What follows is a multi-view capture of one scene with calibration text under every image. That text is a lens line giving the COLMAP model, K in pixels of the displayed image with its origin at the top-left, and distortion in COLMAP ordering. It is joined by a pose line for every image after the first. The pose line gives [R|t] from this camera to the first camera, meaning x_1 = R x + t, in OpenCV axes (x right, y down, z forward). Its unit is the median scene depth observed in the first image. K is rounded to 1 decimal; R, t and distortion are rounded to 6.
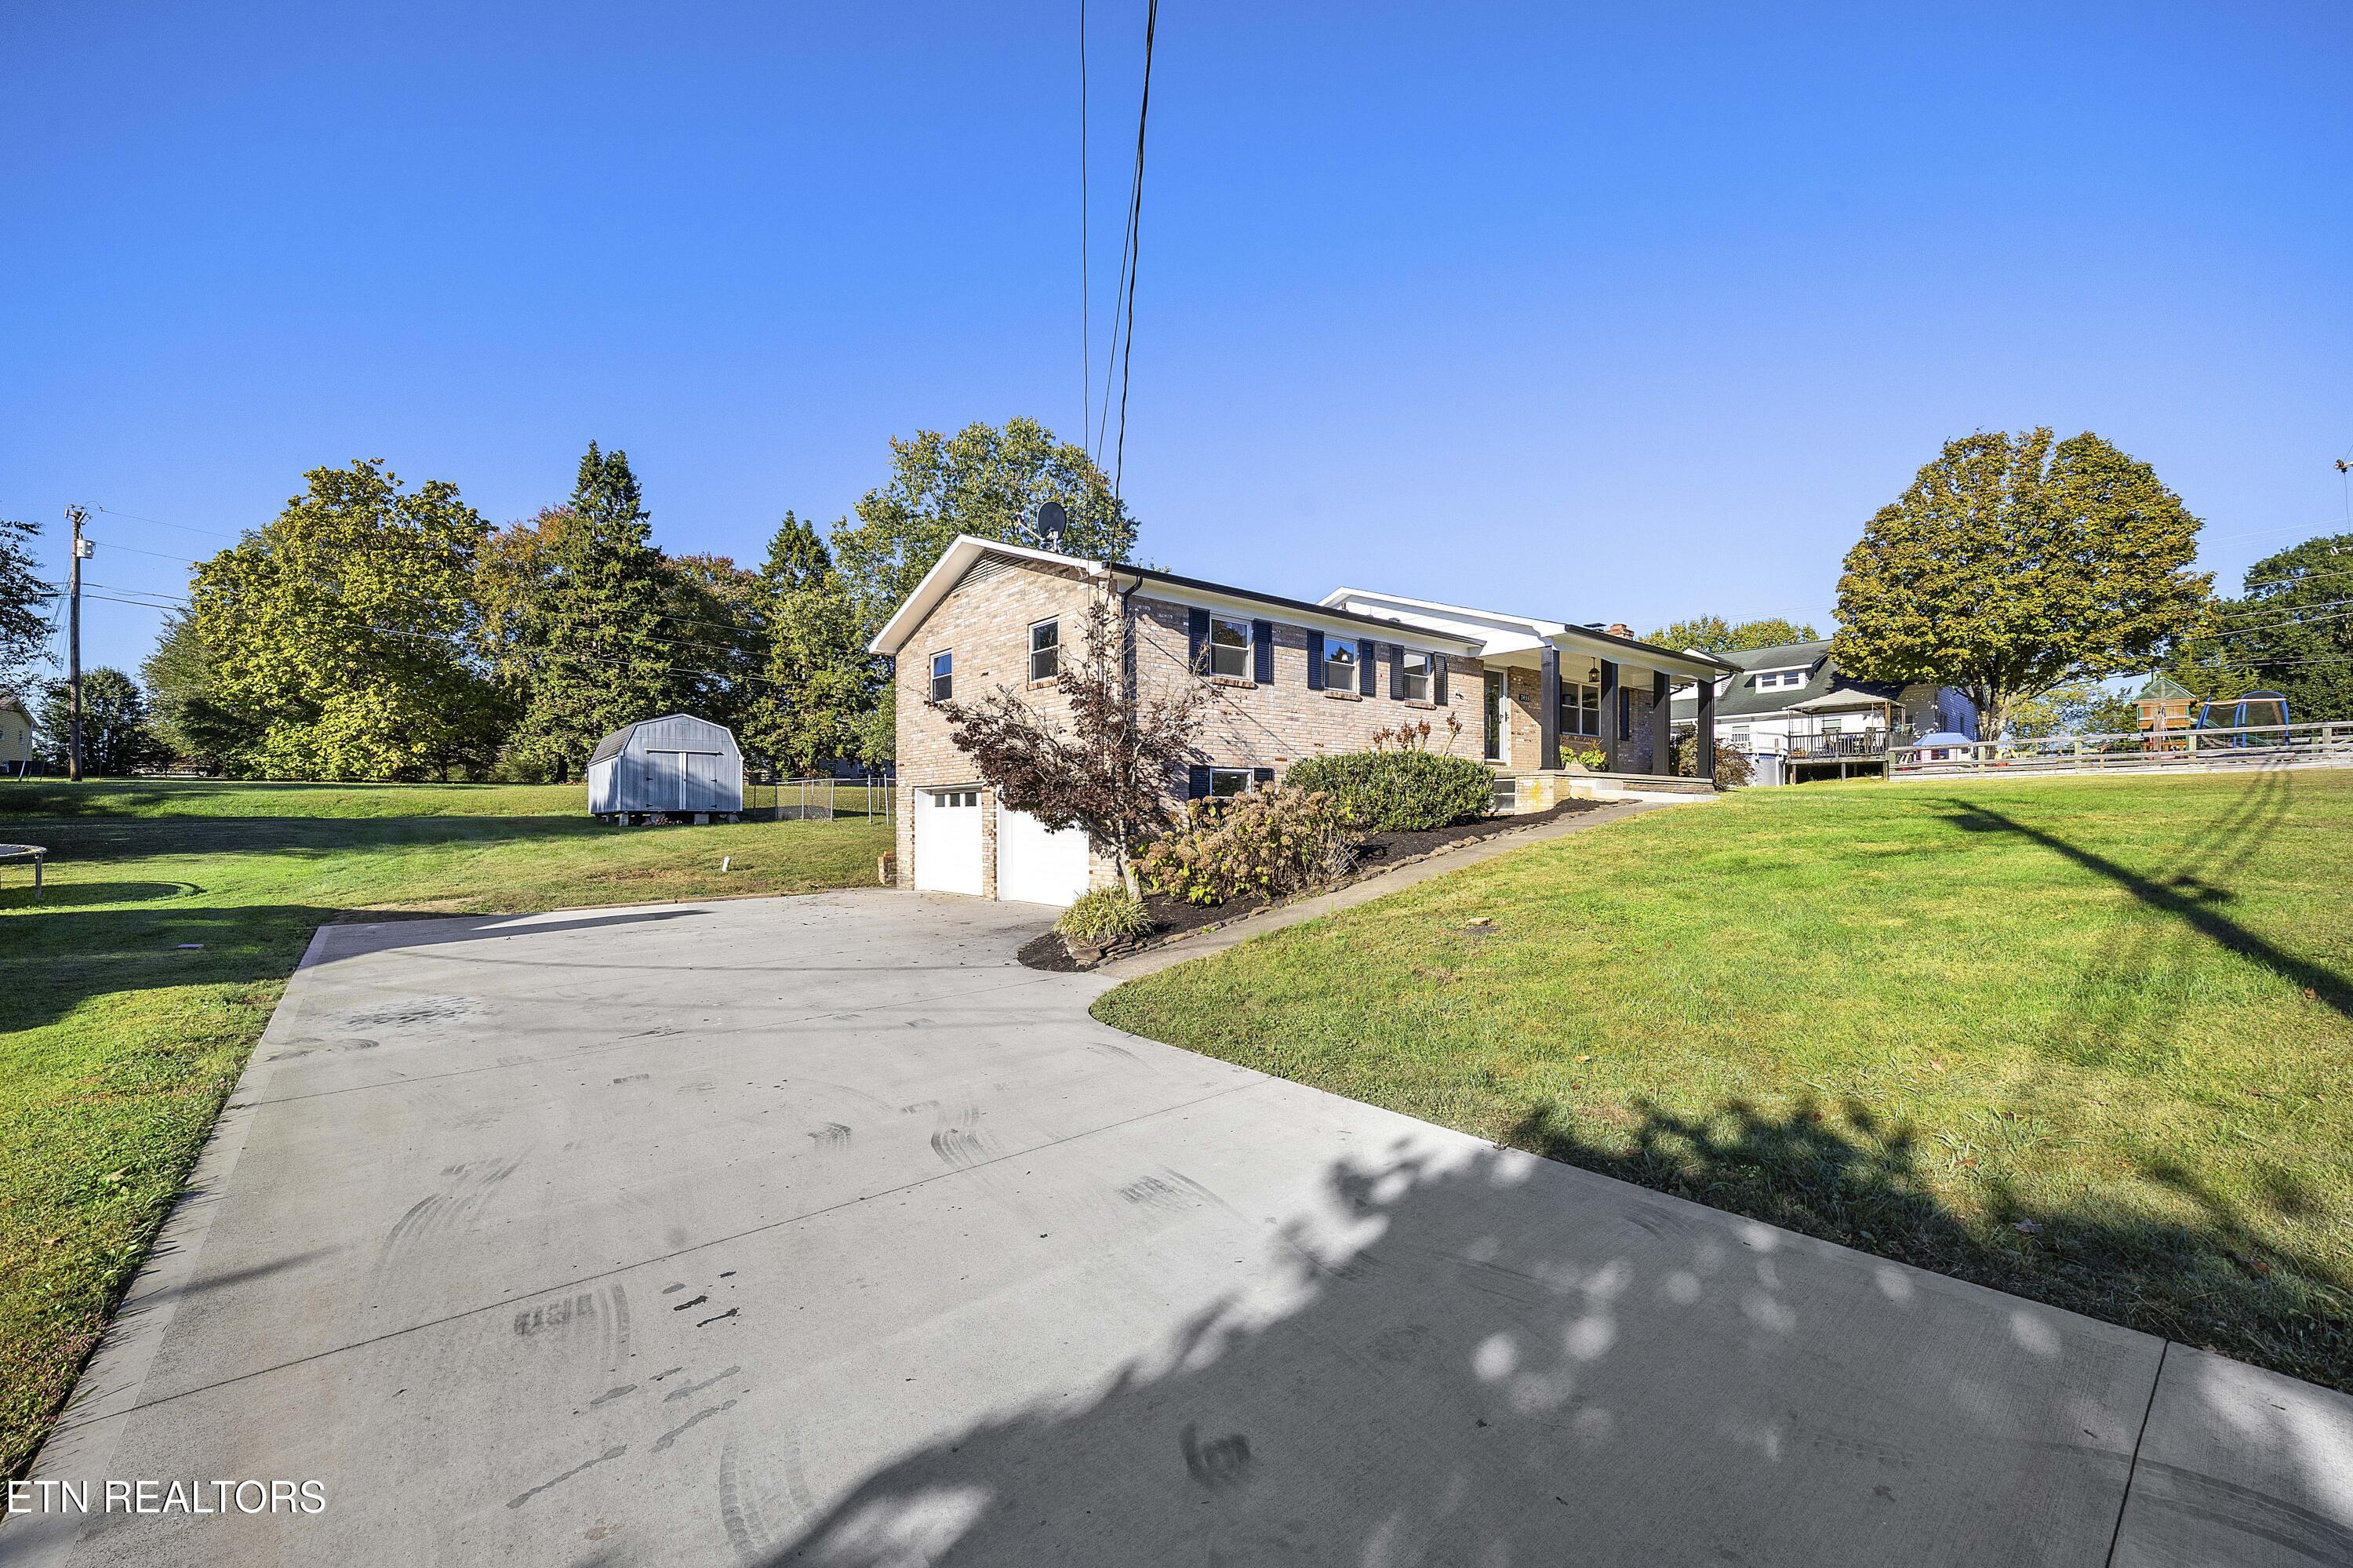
lens RADIAL K [[934.7, 0, 1175.7], [0, 934.7, 821.0], [0, 0, 1]] dist [-0.000448, -0.000149]
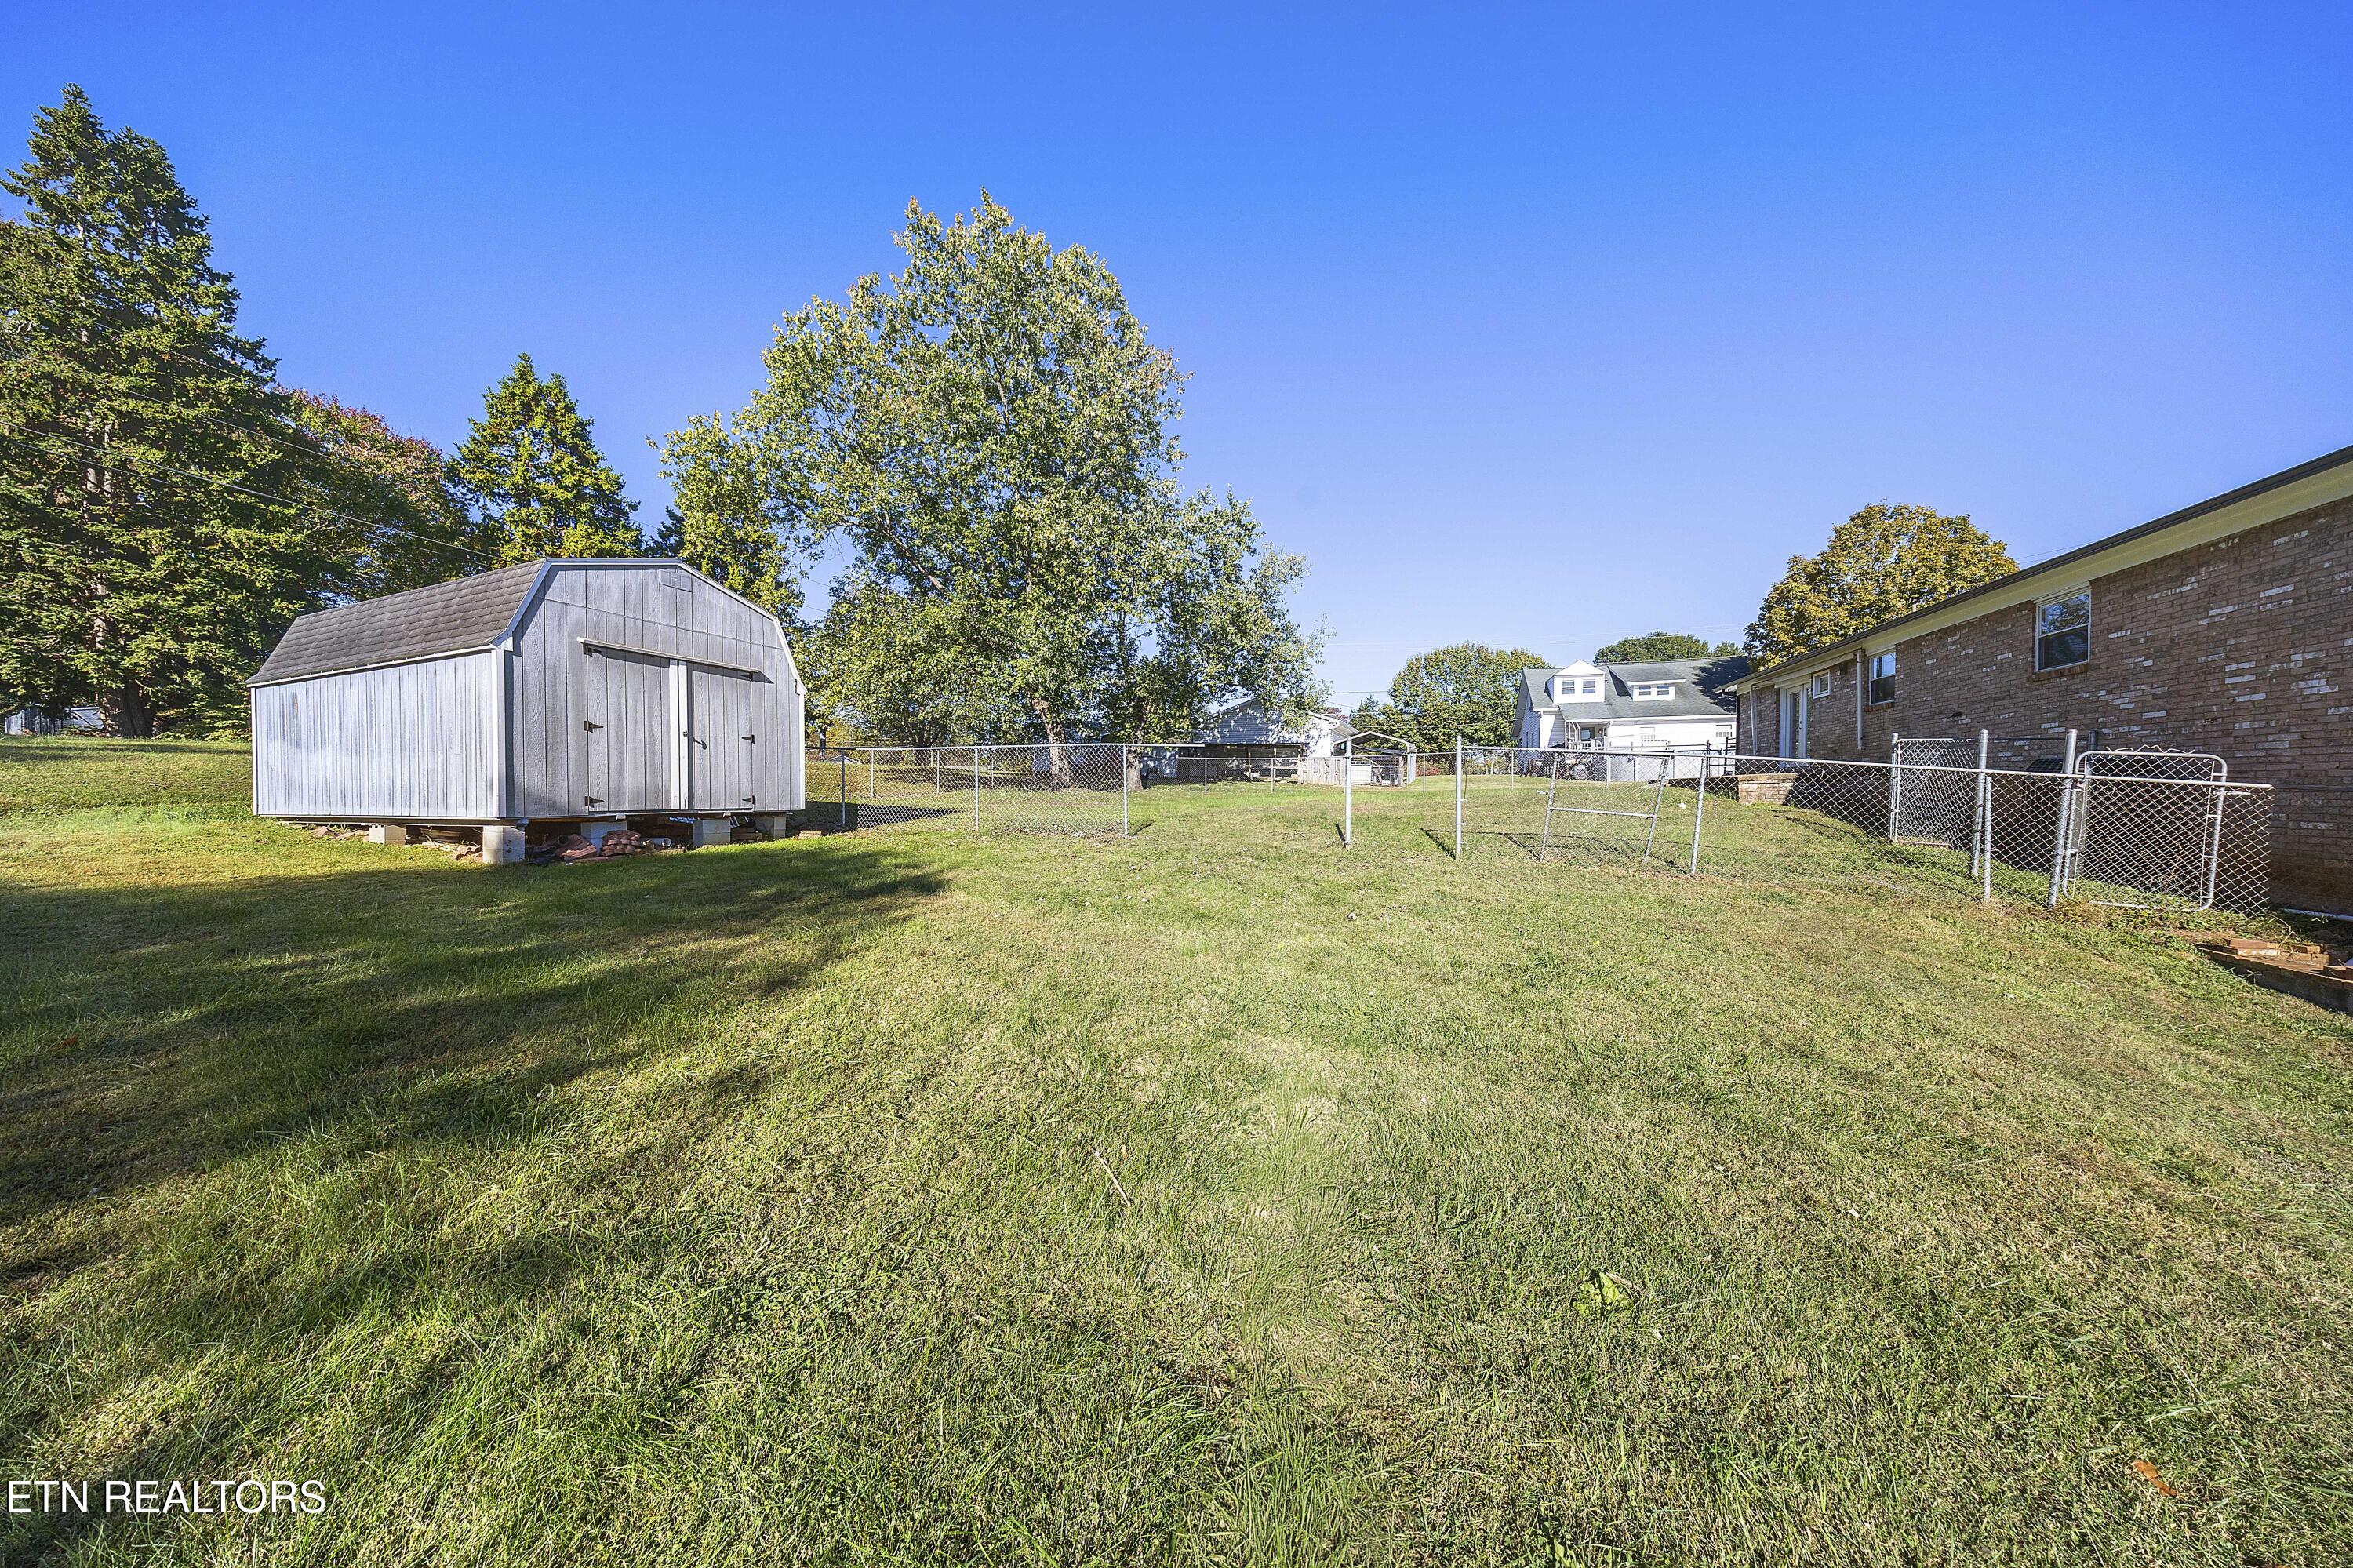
lens RADIAL K [[704.6, 0, 1147.1], [0, 704.6, 795.9], [0, 0, 1]] dist [-0.000769, -0.000019]
pose [[0.883076, -0.000663, 0.469229, -0.481115], [0.000048, 0.999999, 0.001324, -0.018502], [-0.469229, -0.001147, 0.883076, 0.631452]]
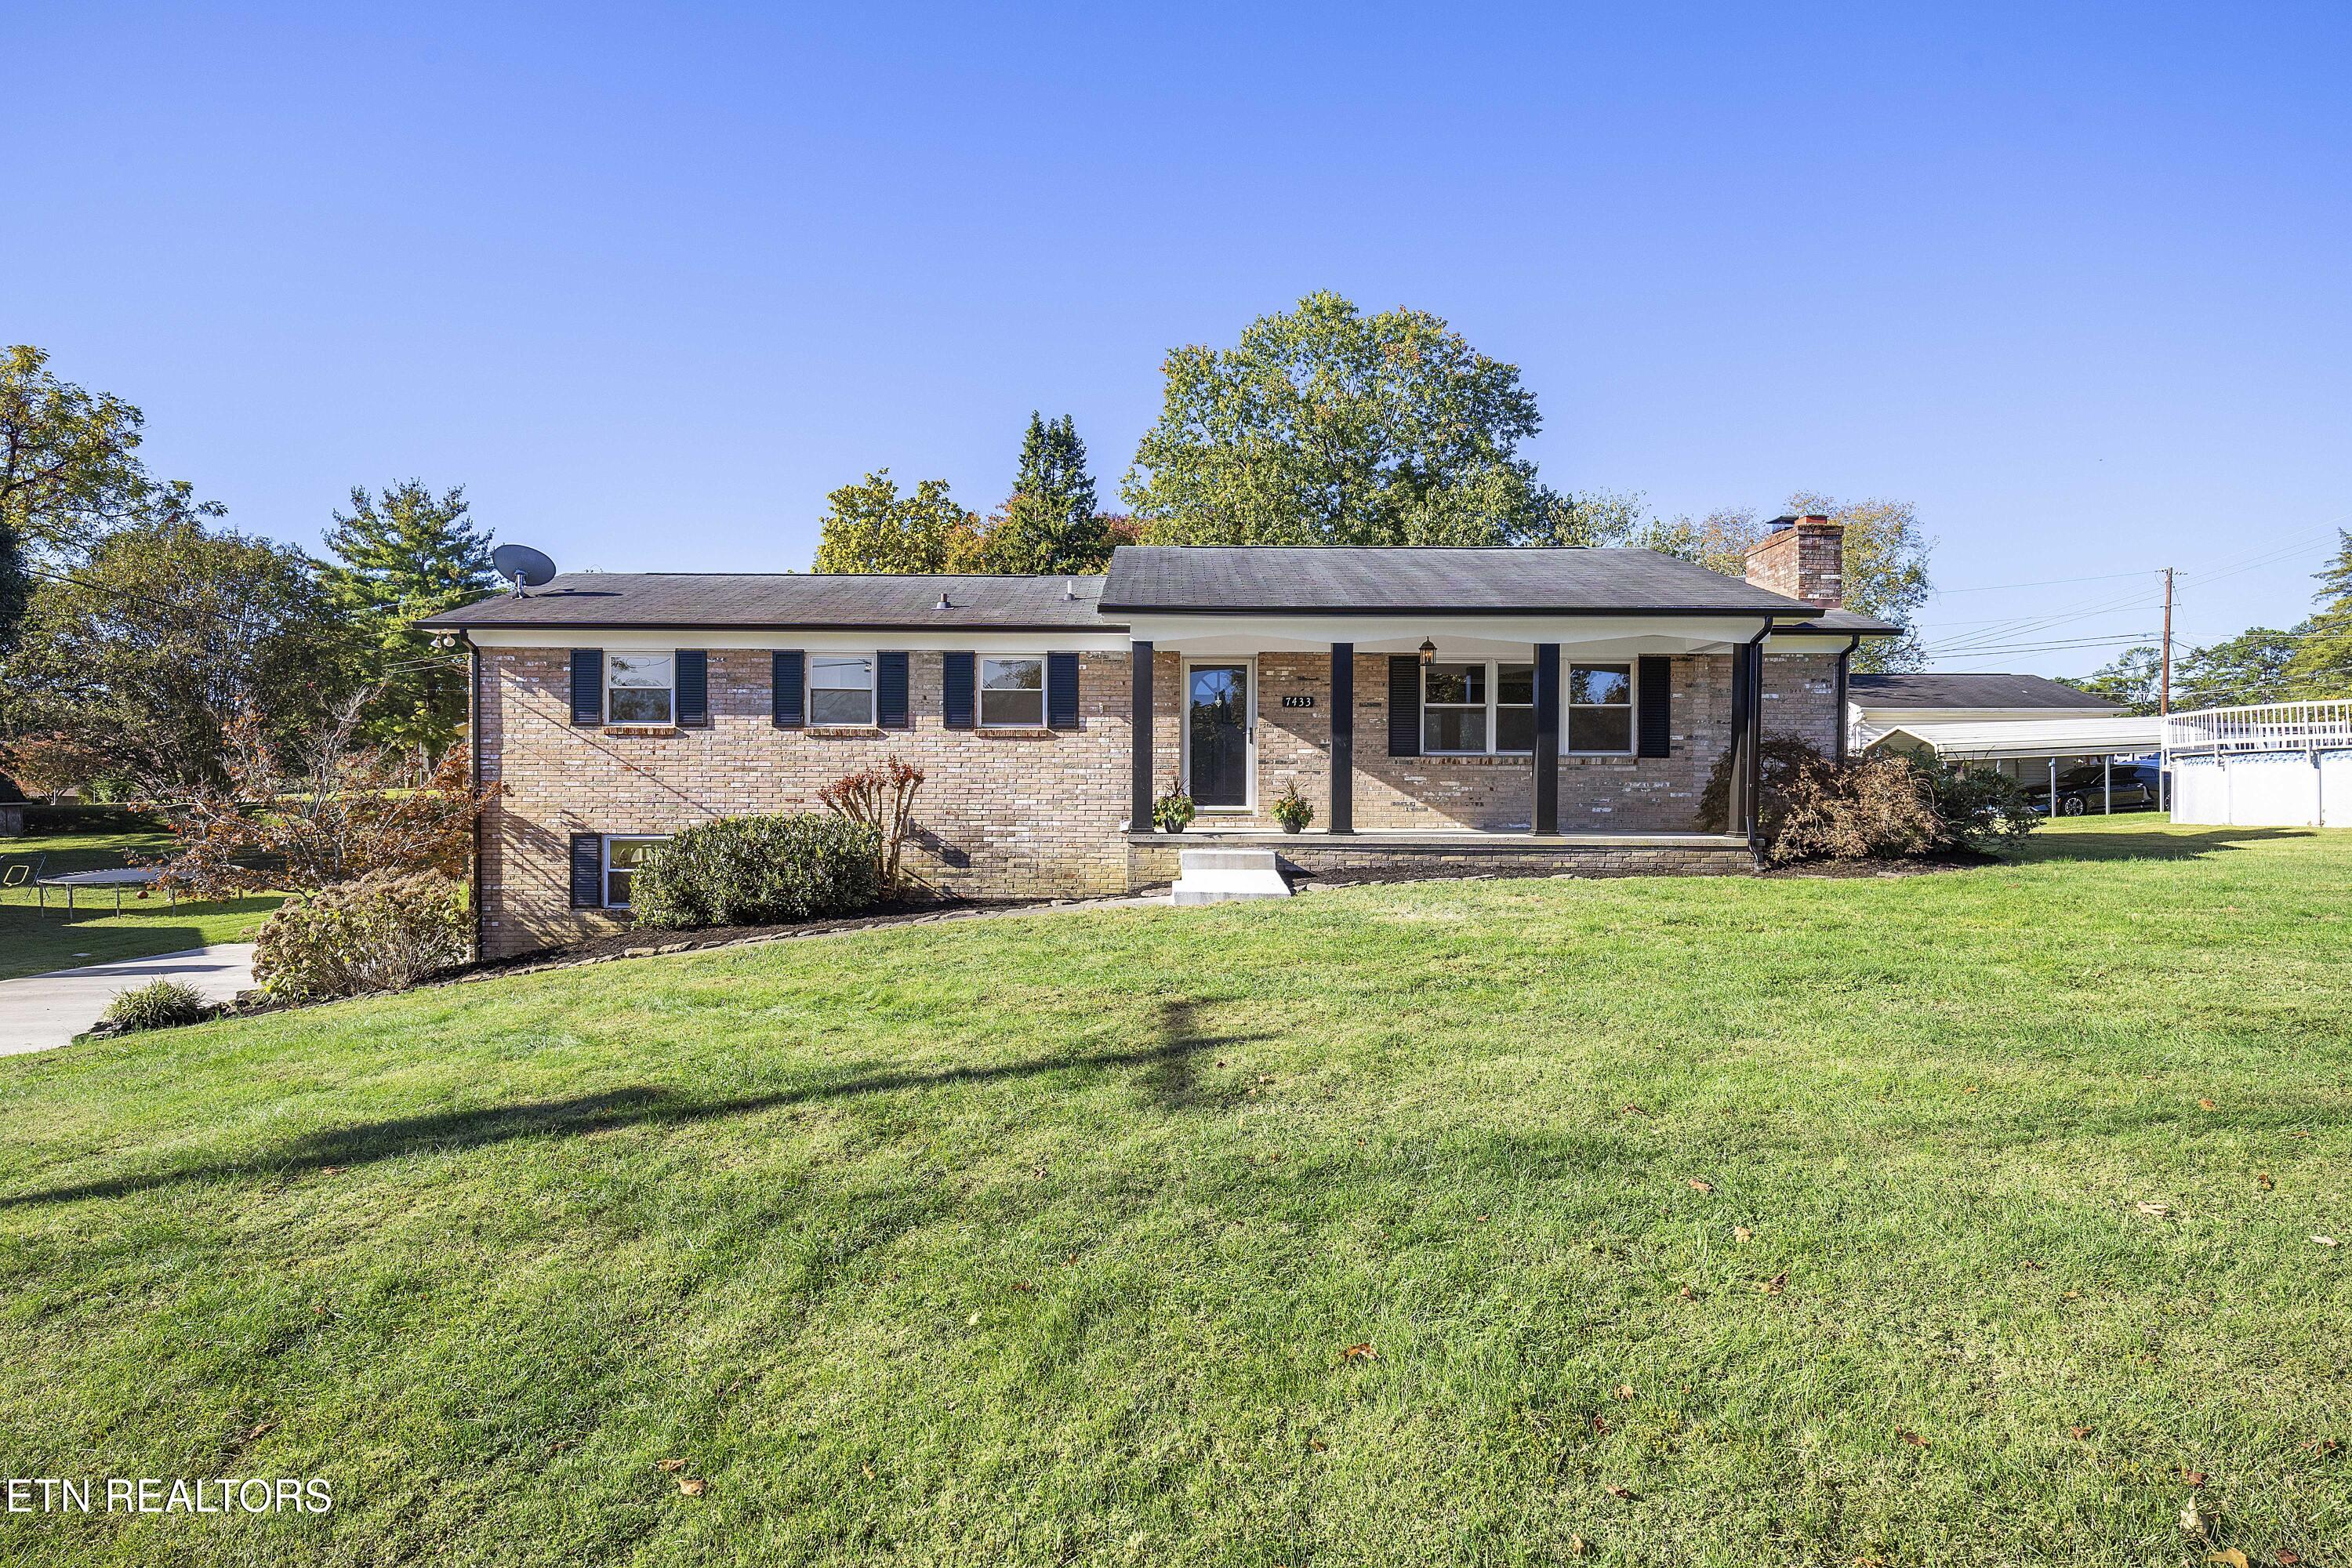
lens RADIAL K [[1302.0, 0, 1167.3], [0, 1302.0, 807.6], [0, 0, 1]] dist [-0.002376, 0.012795]
pose [[0.772889, 0.008160, -0.634489, 0.511079], [-0.010722, 0.999943, -0.000201, -0.037669], [0.634451, 0.006958, 0.772932, 0.180282]]
